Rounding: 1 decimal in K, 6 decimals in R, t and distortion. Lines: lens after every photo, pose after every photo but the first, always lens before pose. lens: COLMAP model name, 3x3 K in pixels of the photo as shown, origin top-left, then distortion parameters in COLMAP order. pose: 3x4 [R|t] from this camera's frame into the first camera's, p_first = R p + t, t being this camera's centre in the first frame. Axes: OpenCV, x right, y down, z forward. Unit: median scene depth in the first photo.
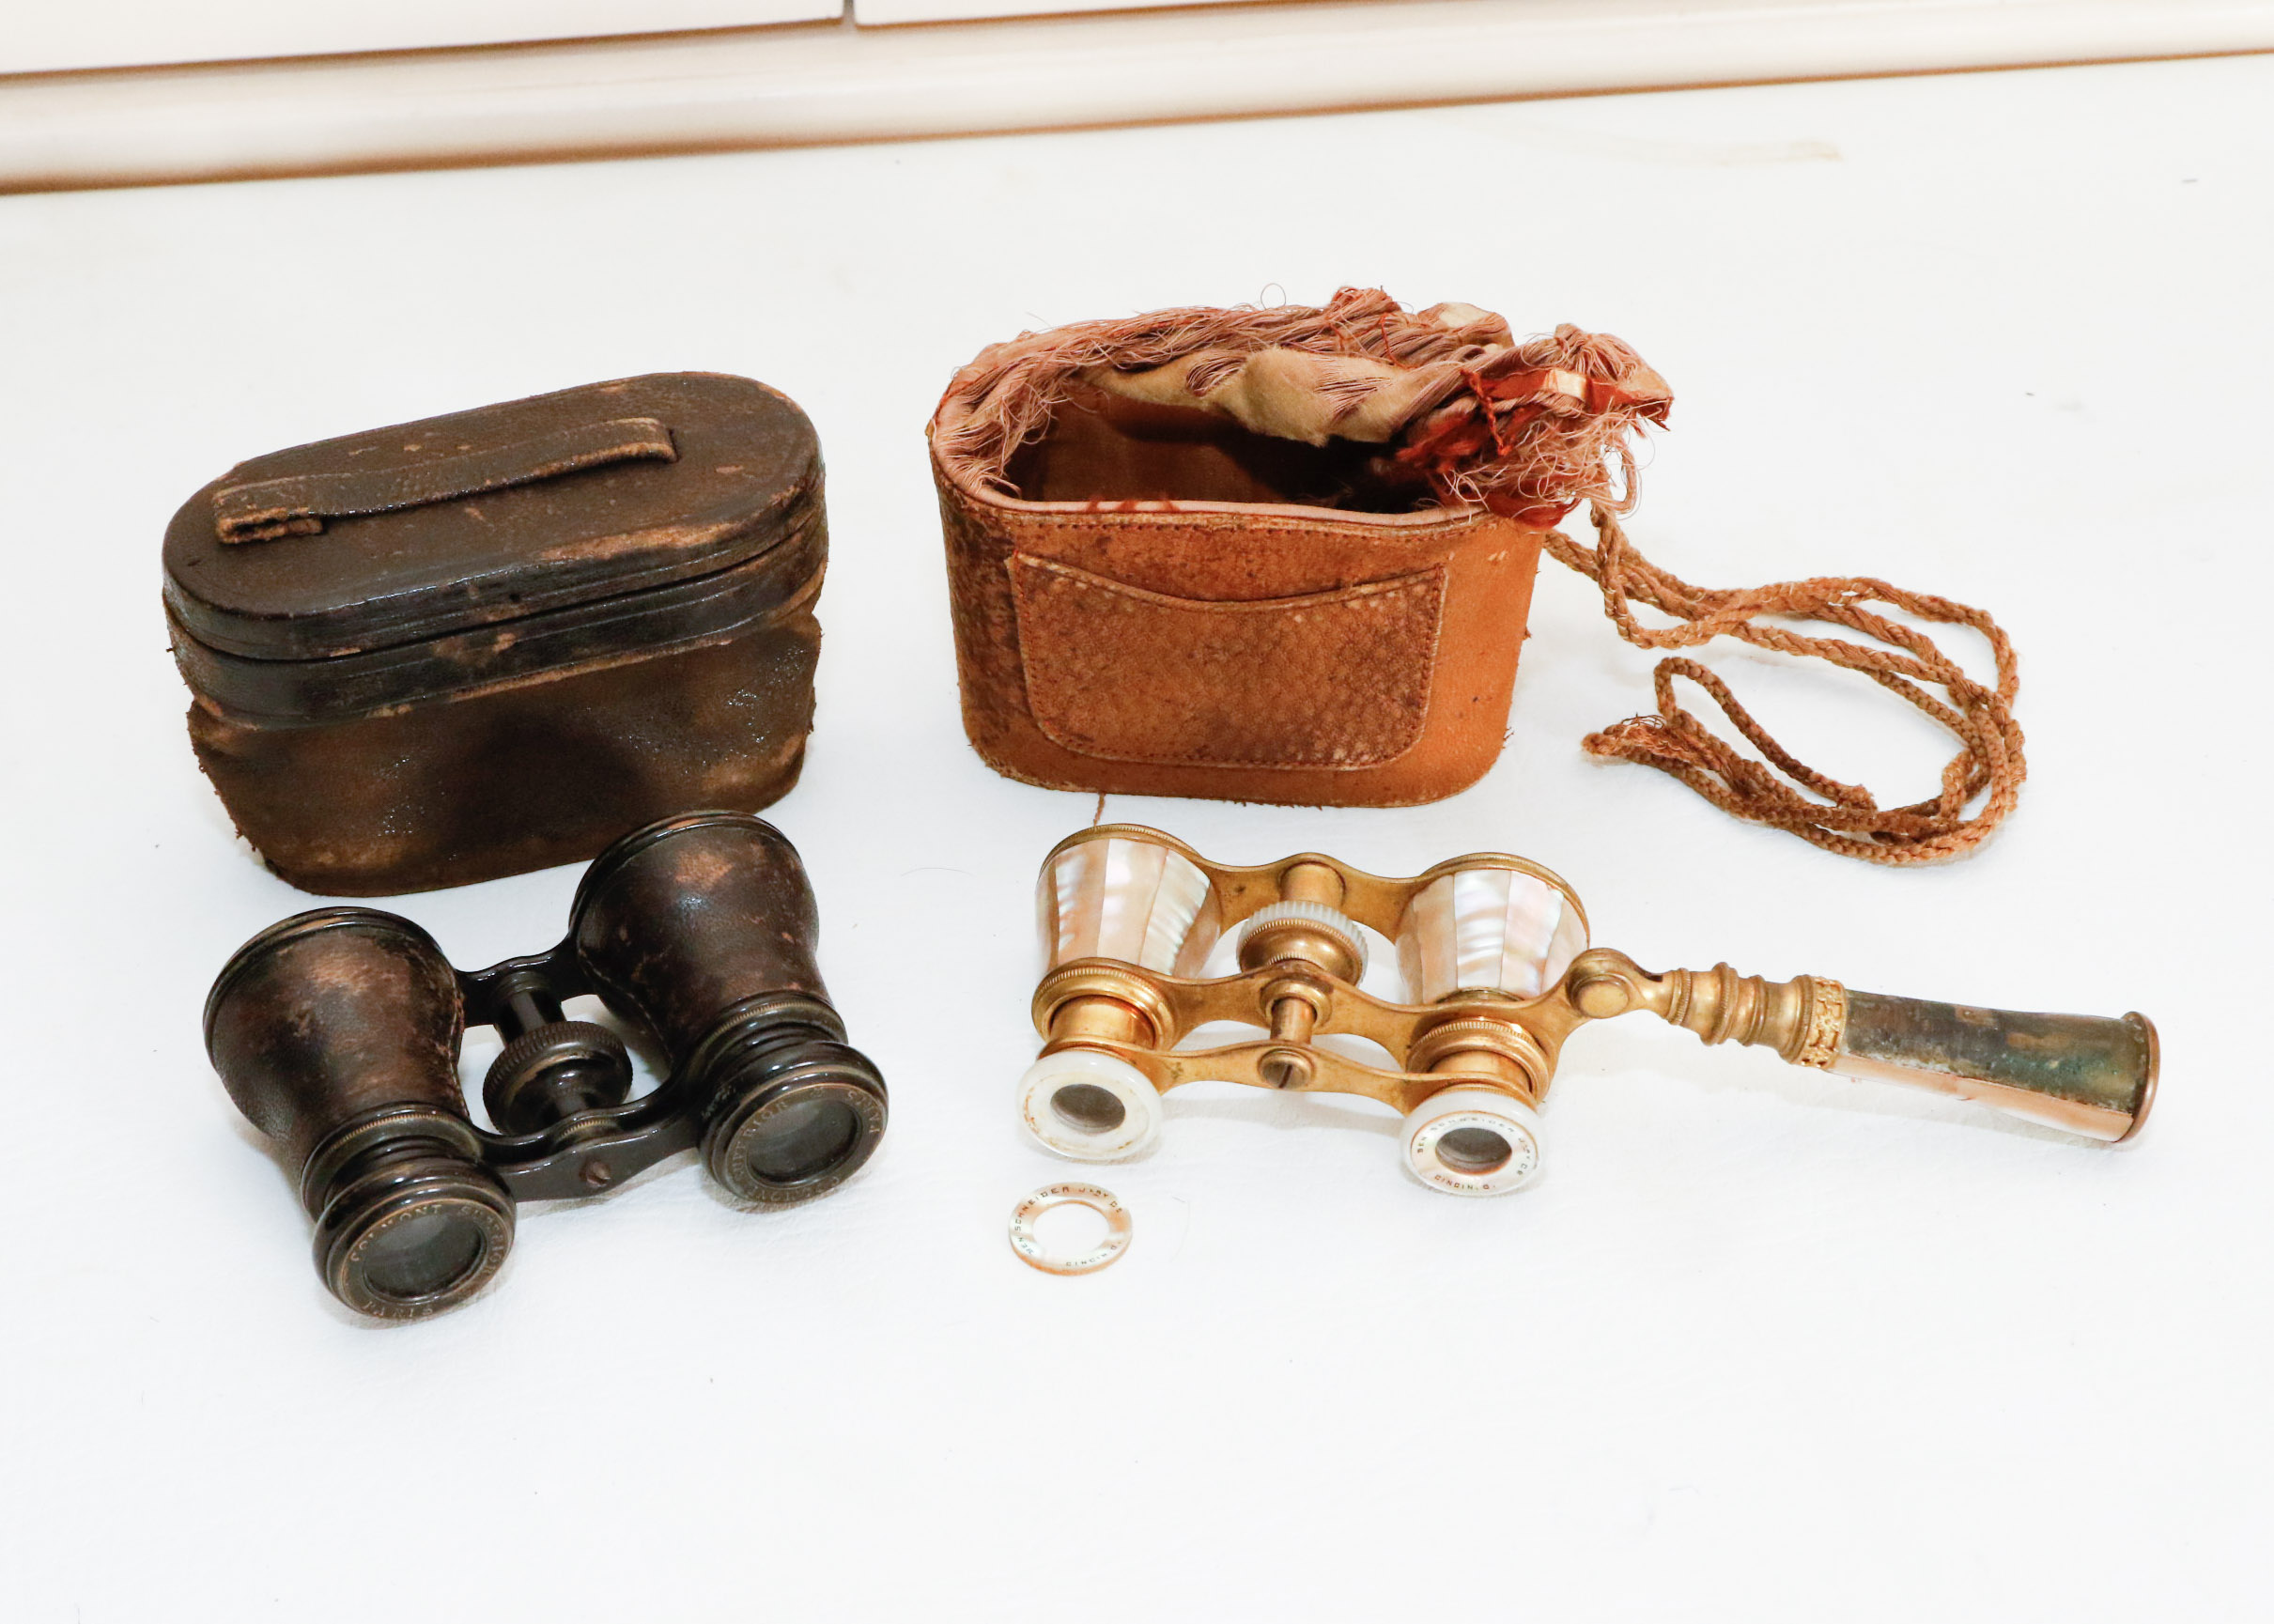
lens RADIAL K [[3678.5, 0, 1150.1], [0, 3678.5, 830.2], [0, 0, 1]] dist [-0.049775, 0.000000]
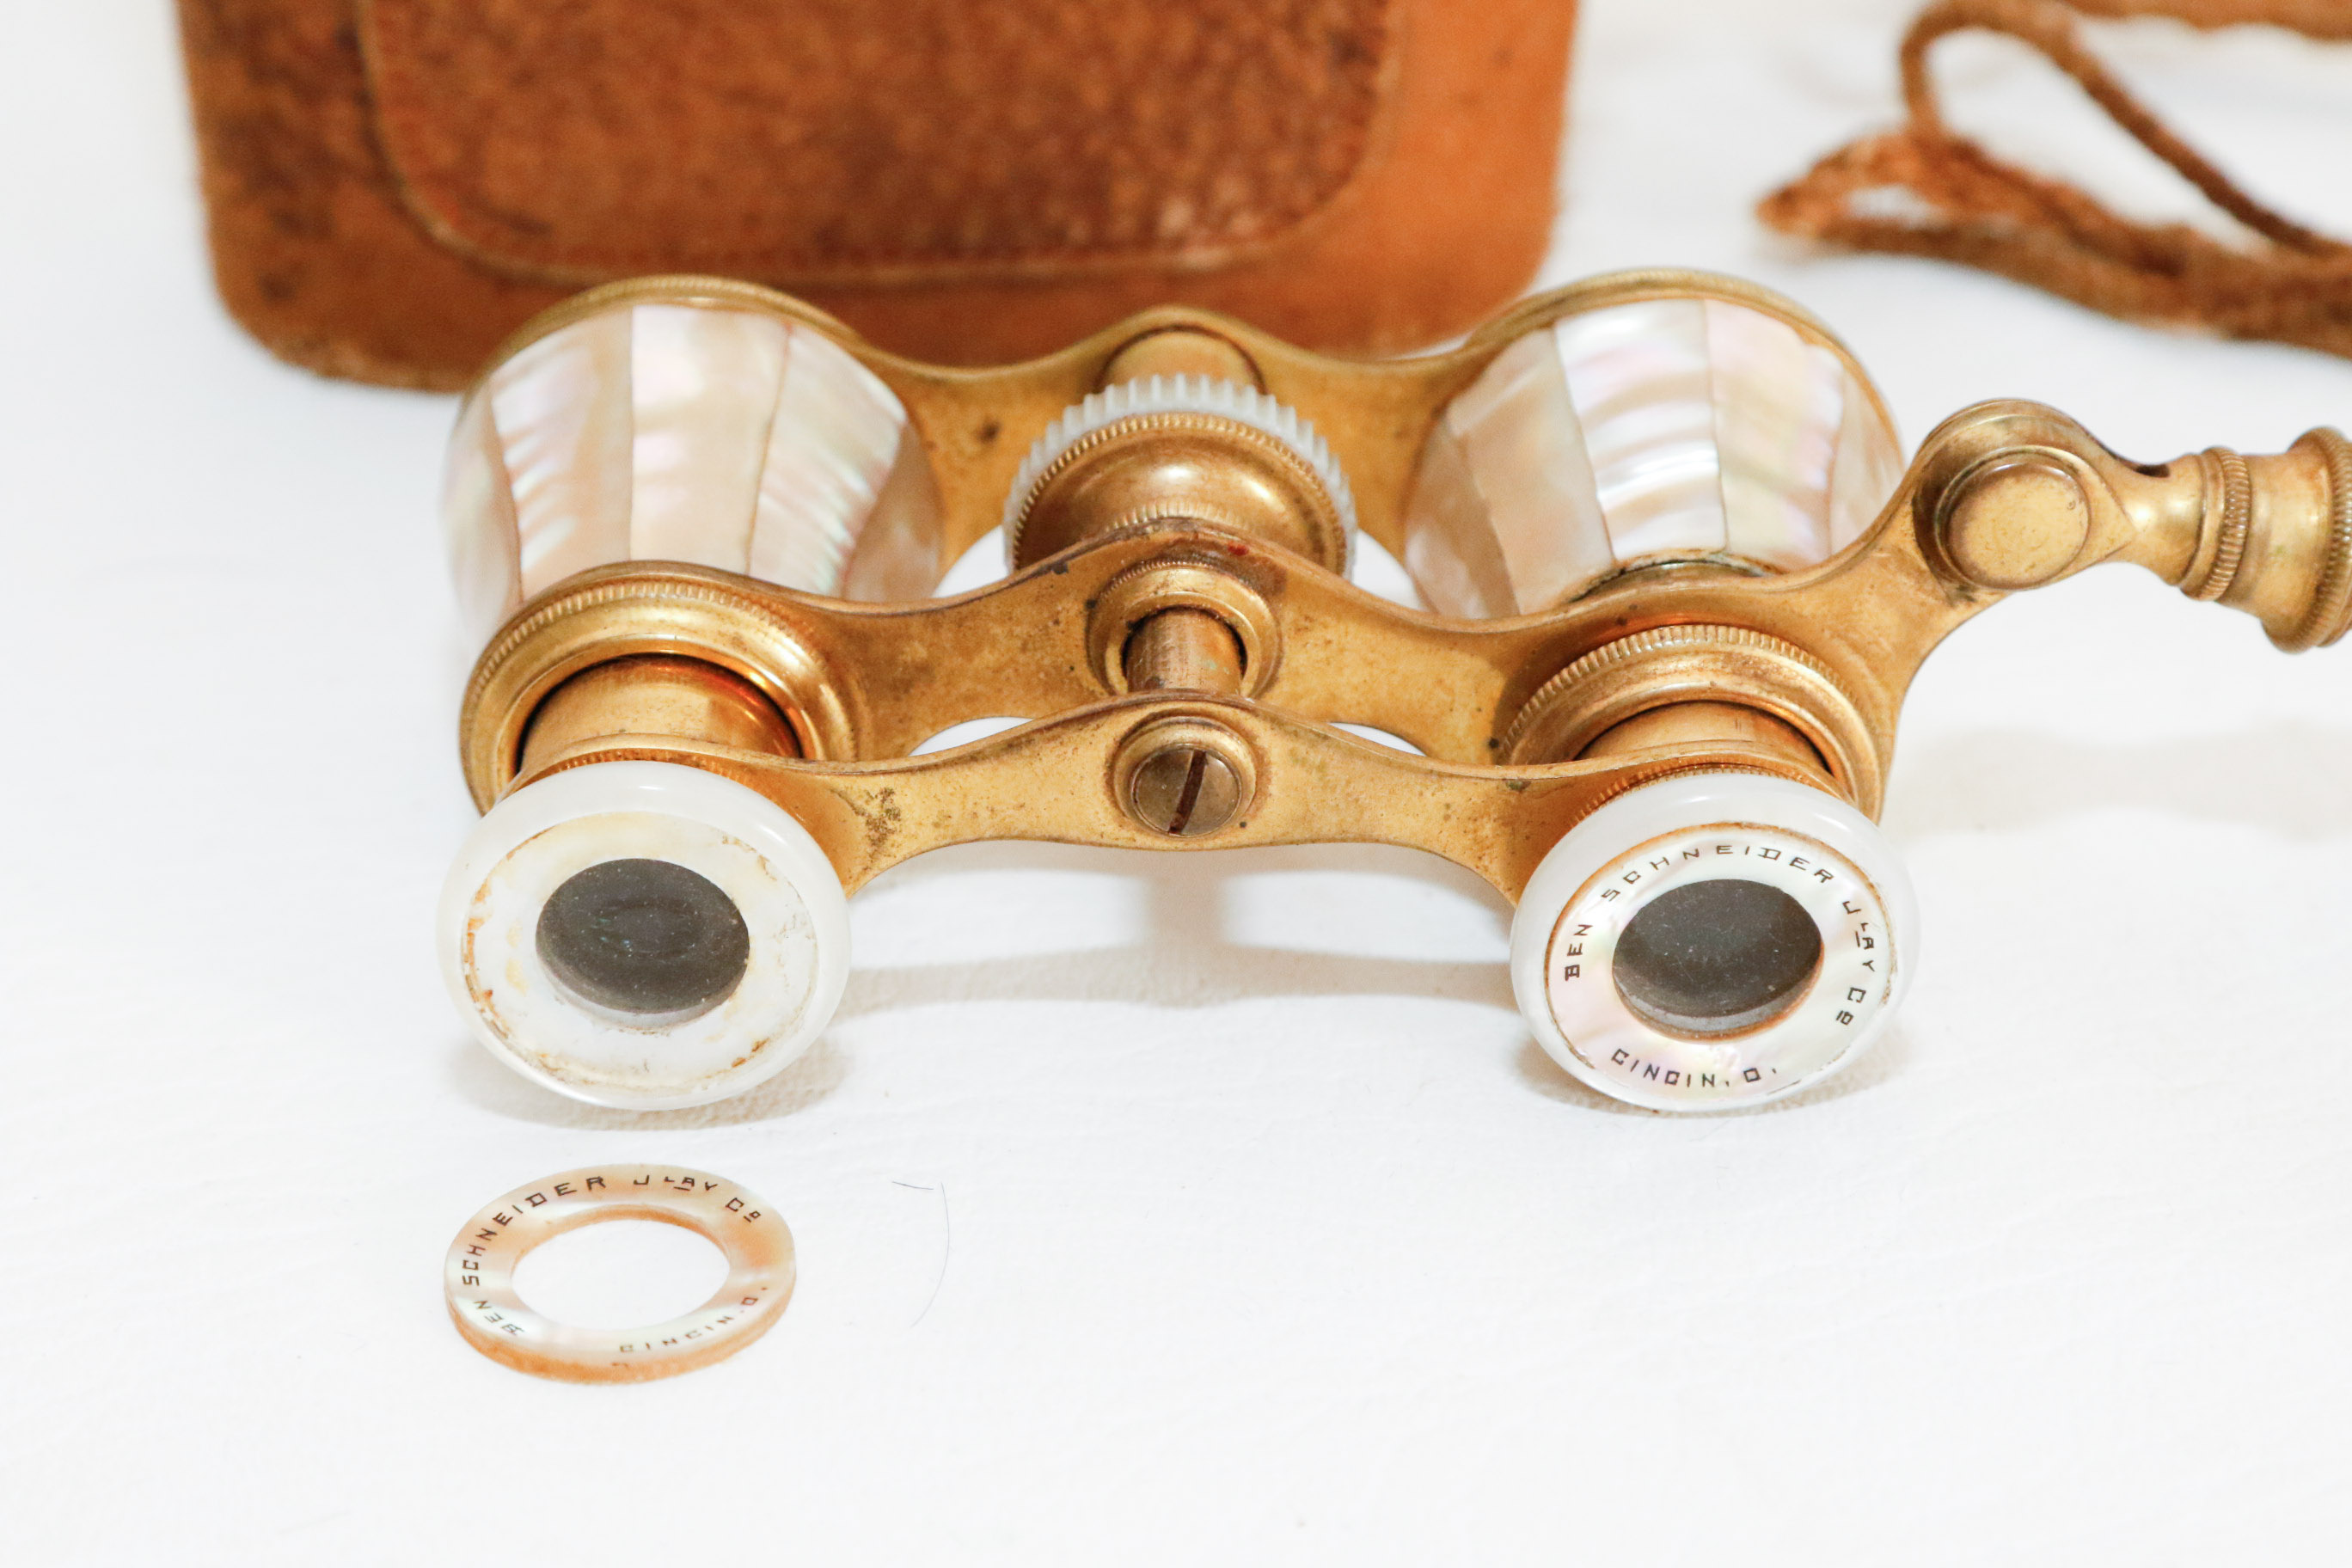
lens RADIAL K [[5983.4, 0, 1174.7], [0, 5983.4, 800.4], [0, 0, 1]] dist [0.073351, 0.000000]
pose [[0.990002, -0.069394, 0.122801, -0.035082], [0.087353, 0.985198, -0.147496, 0.147526], [-0.110748, 0.156749, 0.981410, 0.404391]]
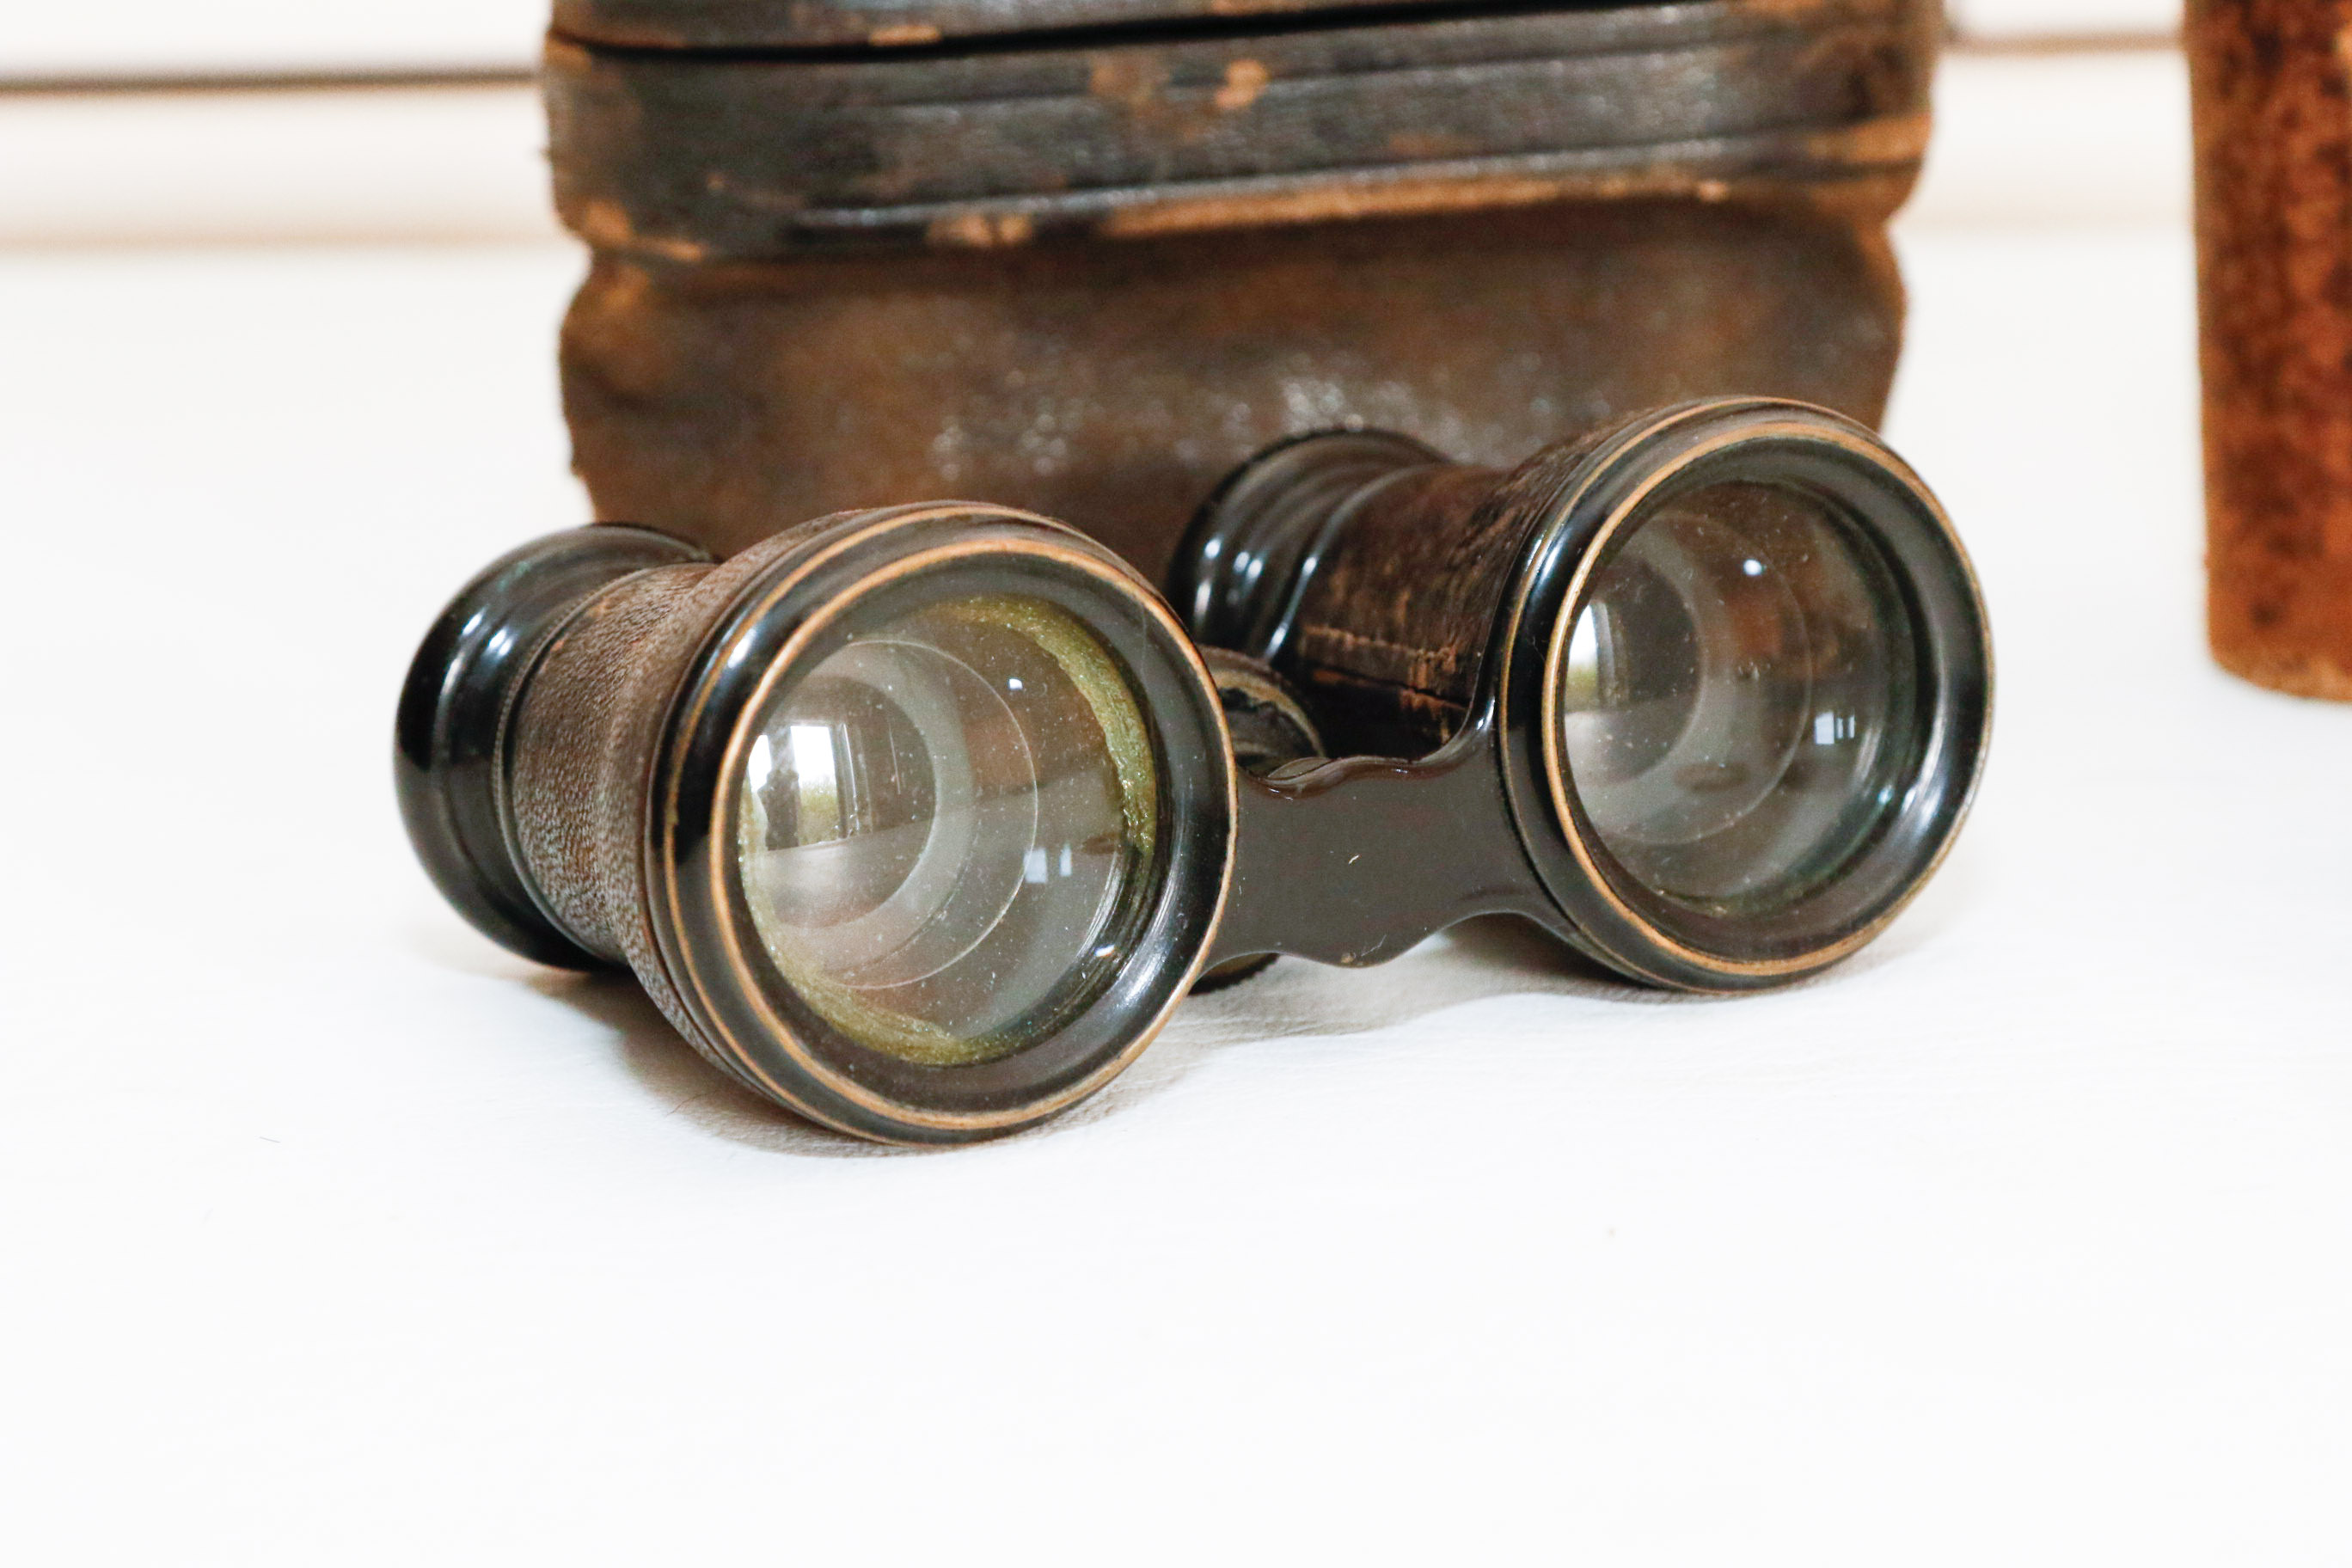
lens RADIAL K [[5983.4, 0, 1156.8], [0, 5983.4, 788.9], [0, 0, 1]] dist [0.073351, 0.000000]
pose [[0.982494, 0.018773, -0.185344, -0.045520], [-0.097617, 0.899264, -0.426374, 0.355079], [0.158669, 0.437003, 0.885354, 0.373440]]
